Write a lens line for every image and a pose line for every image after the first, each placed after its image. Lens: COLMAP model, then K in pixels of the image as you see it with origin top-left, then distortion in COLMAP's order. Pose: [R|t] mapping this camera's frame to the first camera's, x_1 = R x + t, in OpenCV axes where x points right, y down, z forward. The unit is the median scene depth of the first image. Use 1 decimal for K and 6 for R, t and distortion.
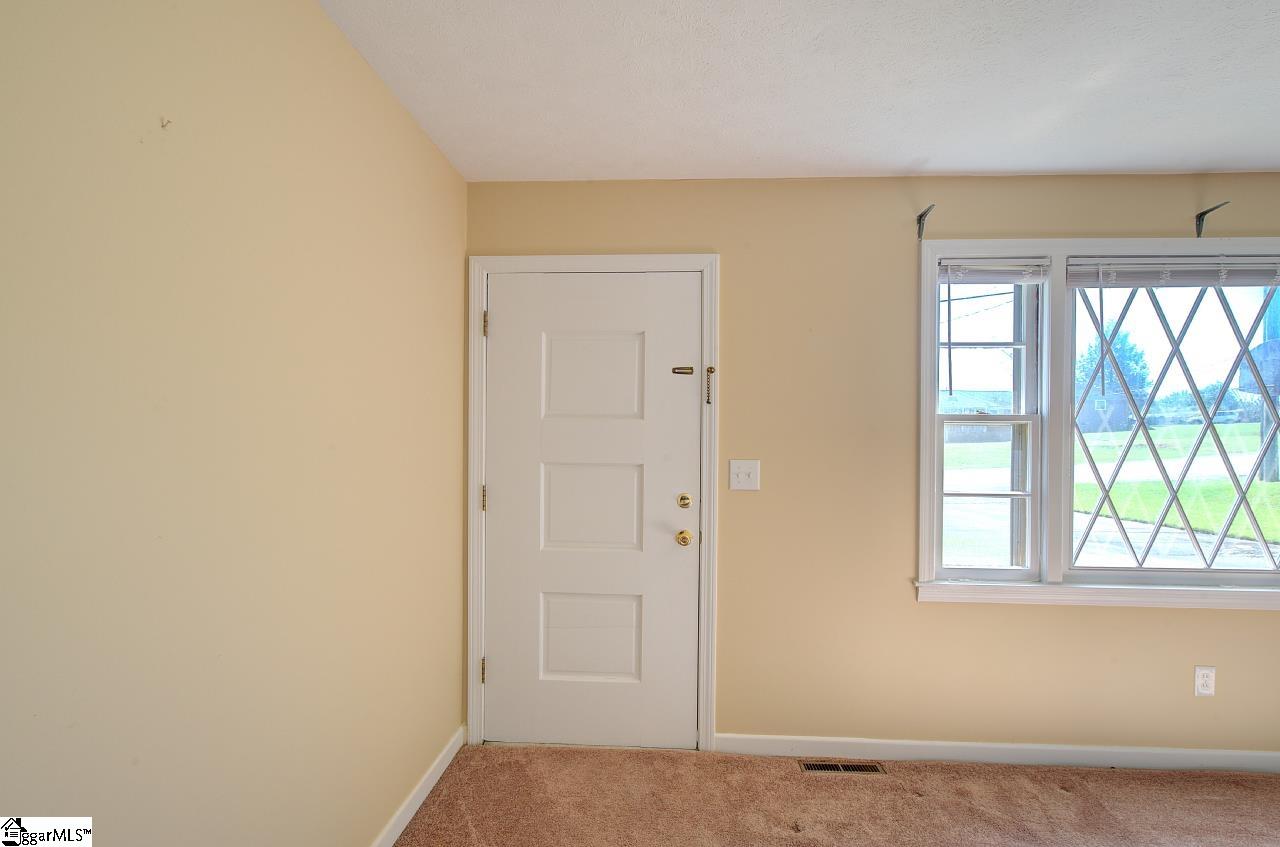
lens RADIAL K [[572.5, 0, 642.2], [0, 572.5, 433.8], [0, 0, 1]] dist [-0.022869, 0.016302]
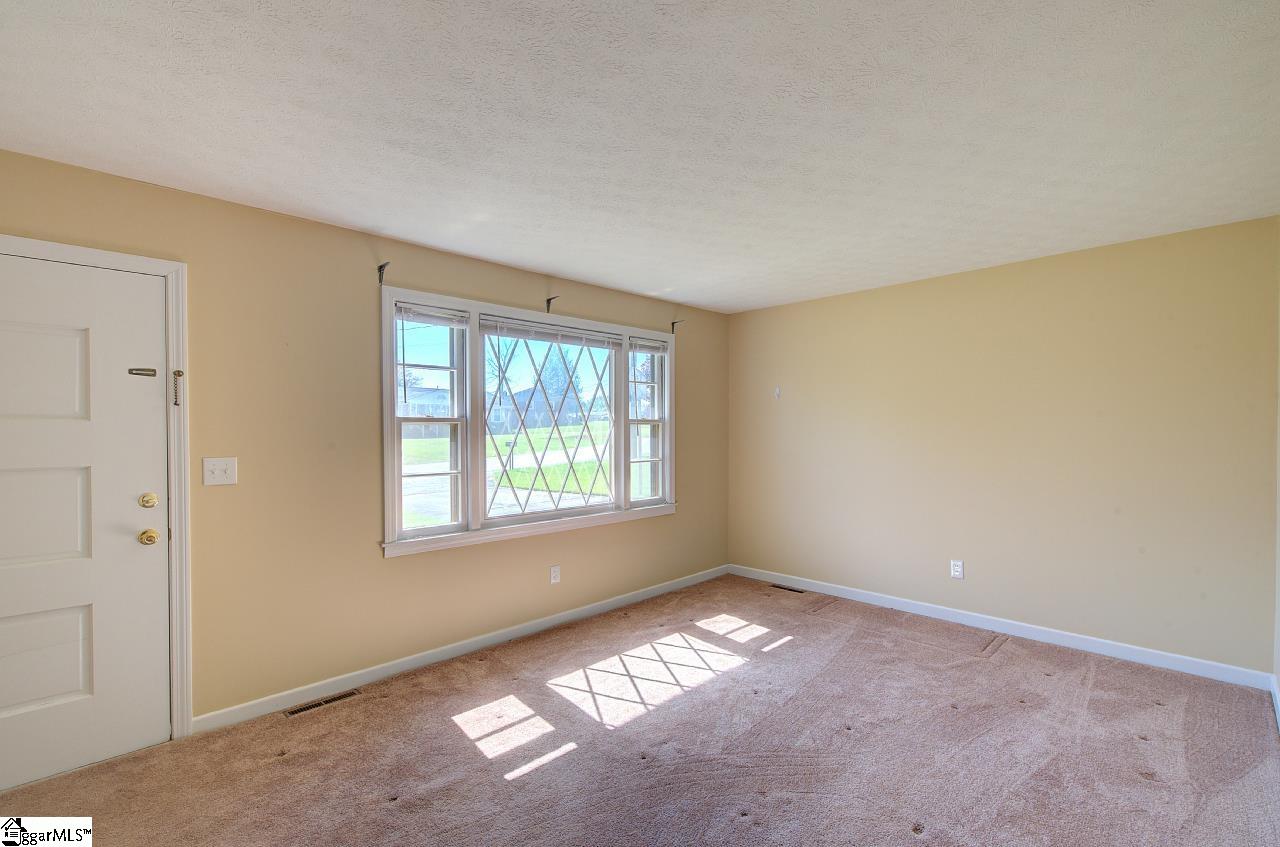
lens RADIAL K [[568.7, 0, 651.9], [0, 568.7, 435.2], [0, 0, 1]] dist [-0.004042, 0.000145]
pose [[0.660910, -0.017598, 0.750259, -0.089601], [0.014727, 0.999837, 0.010479, 0.003700], [-0.750321, 0.004123, 0.661061, -0.341181]]
